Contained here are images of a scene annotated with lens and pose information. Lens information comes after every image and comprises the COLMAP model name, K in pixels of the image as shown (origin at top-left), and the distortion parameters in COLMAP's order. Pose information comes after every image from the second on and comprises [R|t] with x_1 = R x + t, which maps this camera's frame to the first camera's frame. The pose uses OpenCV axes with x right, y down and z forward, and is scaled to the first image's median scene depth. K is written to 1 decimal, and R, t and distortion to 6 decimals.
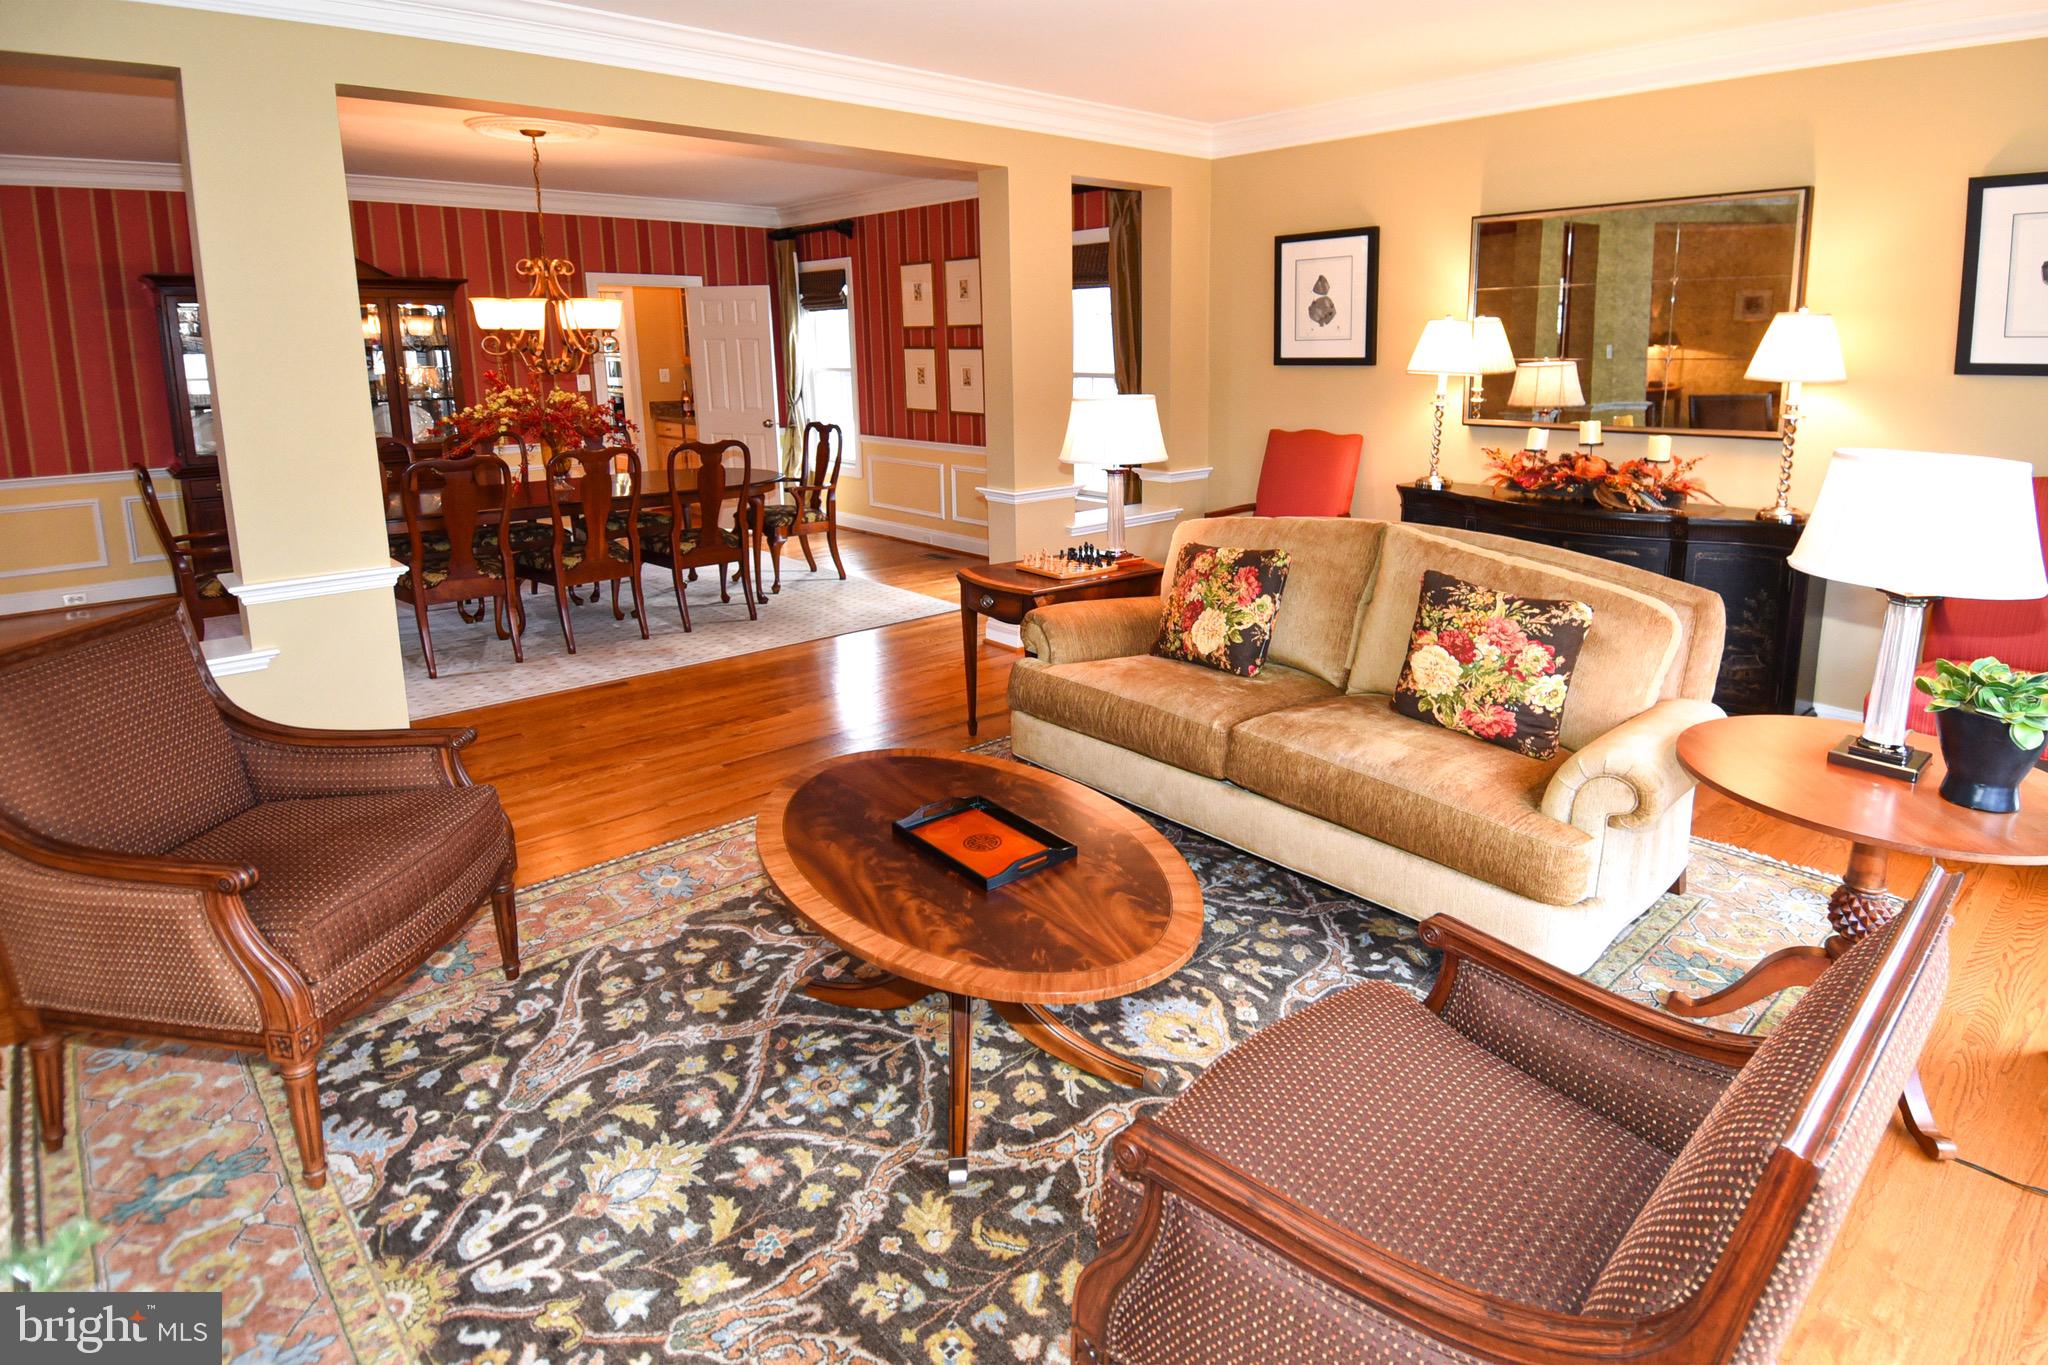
lens RADIAL K [[1239.3, 0, 1083.5], [0, 1239.3, 589.7], [0, 0, 1]] dist [0.056845, -0.075669]
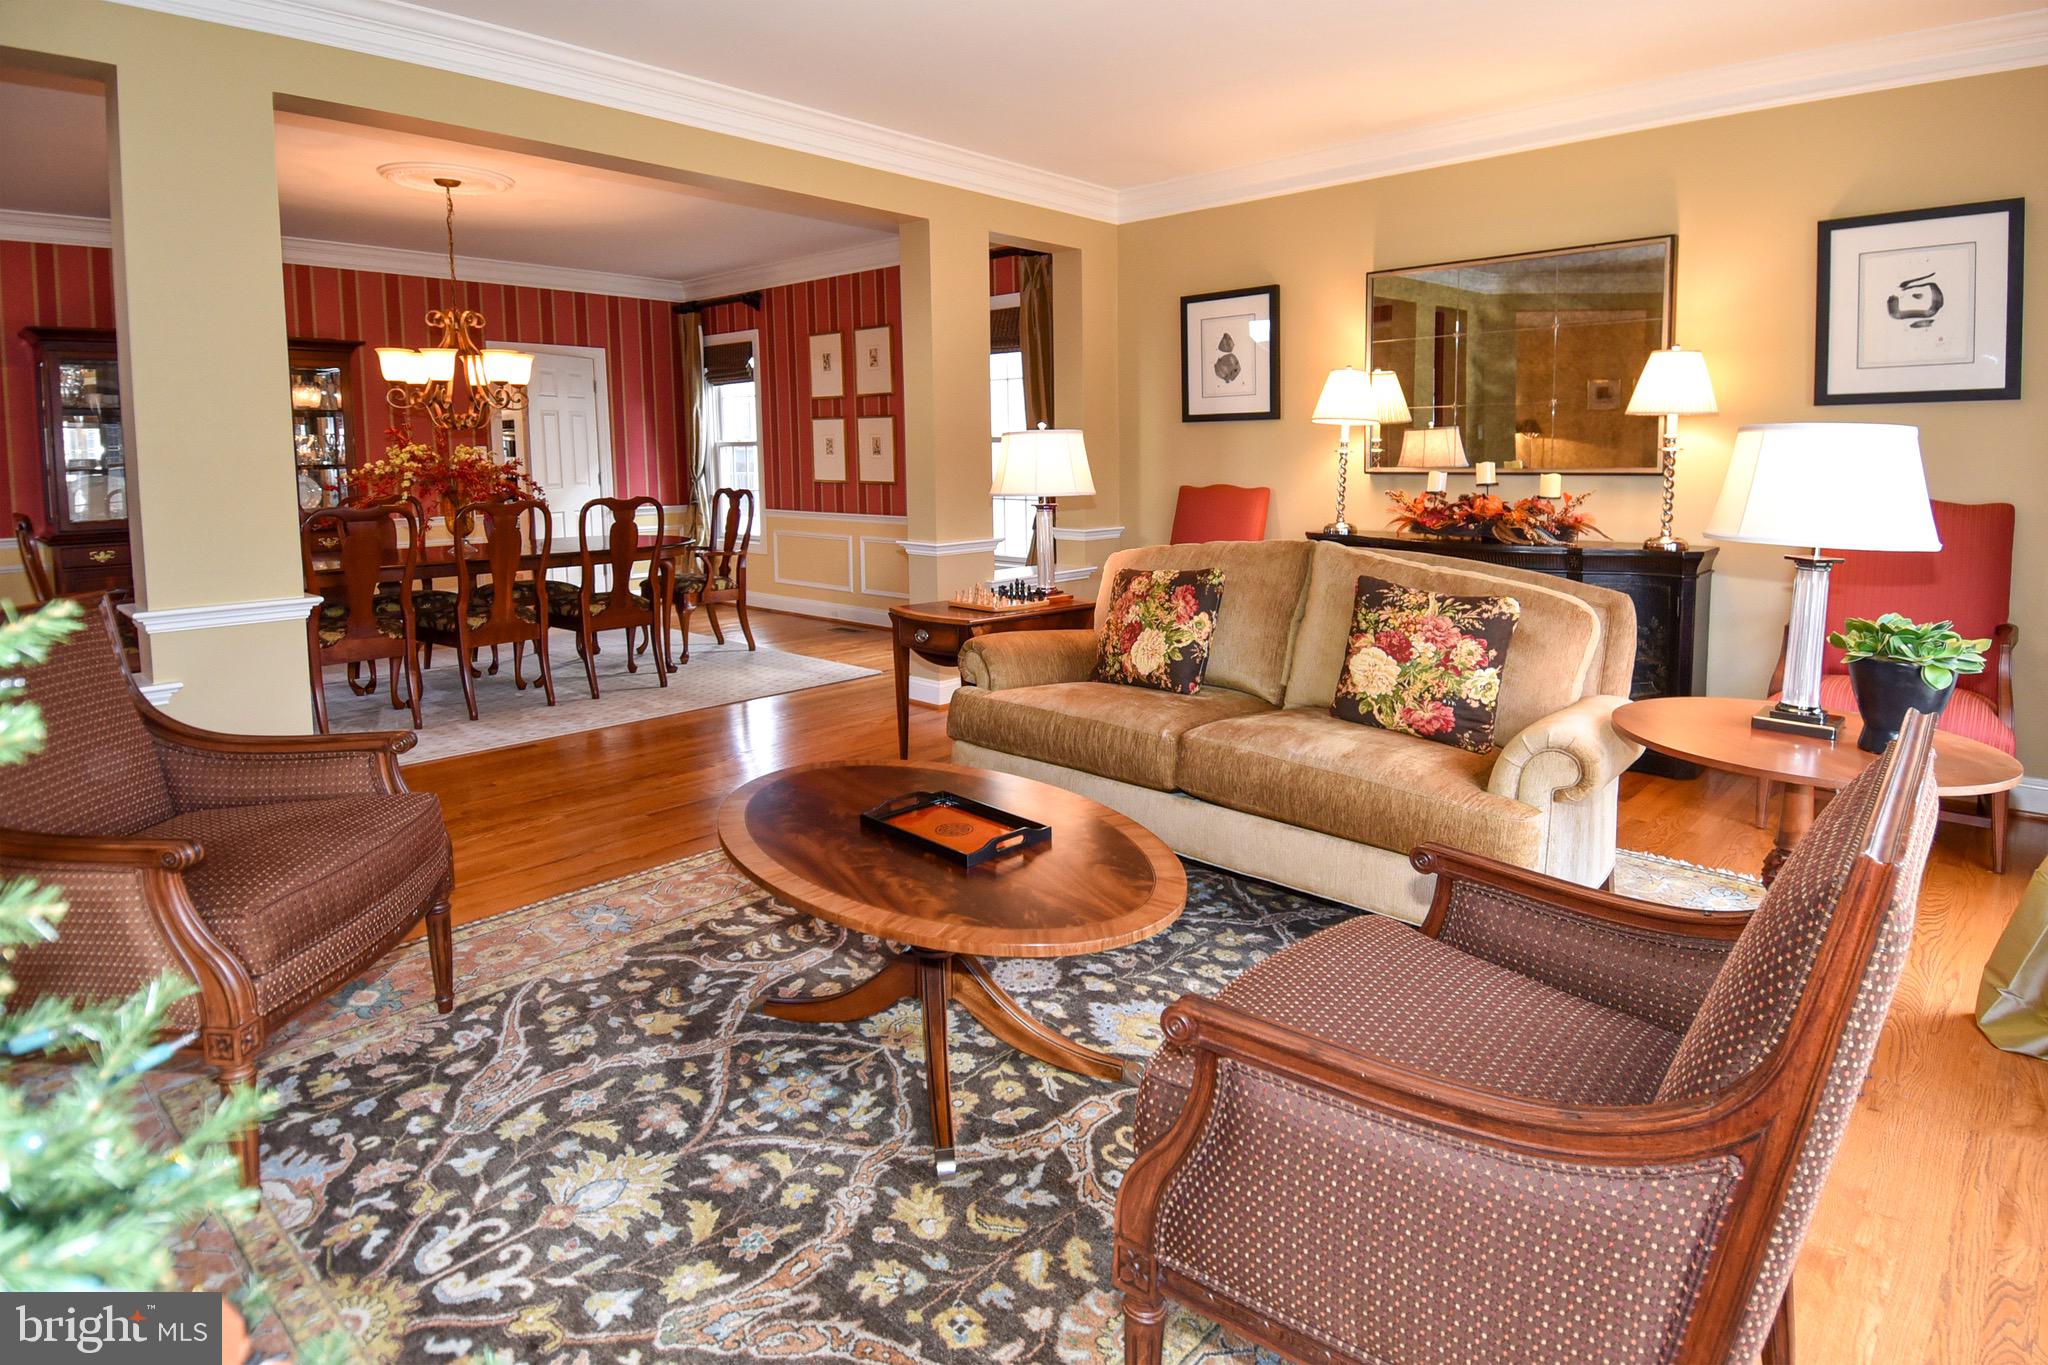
lens RADIAL K [[1239.3, 0, 1083.5], [0, 1239.3, 589.7], [0, 0, 1]] dist [0.056845, -0.075669]
pose [[0.995084, -0.025628, 0.095664, -0.058621], [0.034285, 0.995353, -0.089978, 0.090747], [-0.092914, 0.092815, 0.991339, -0.002764]]
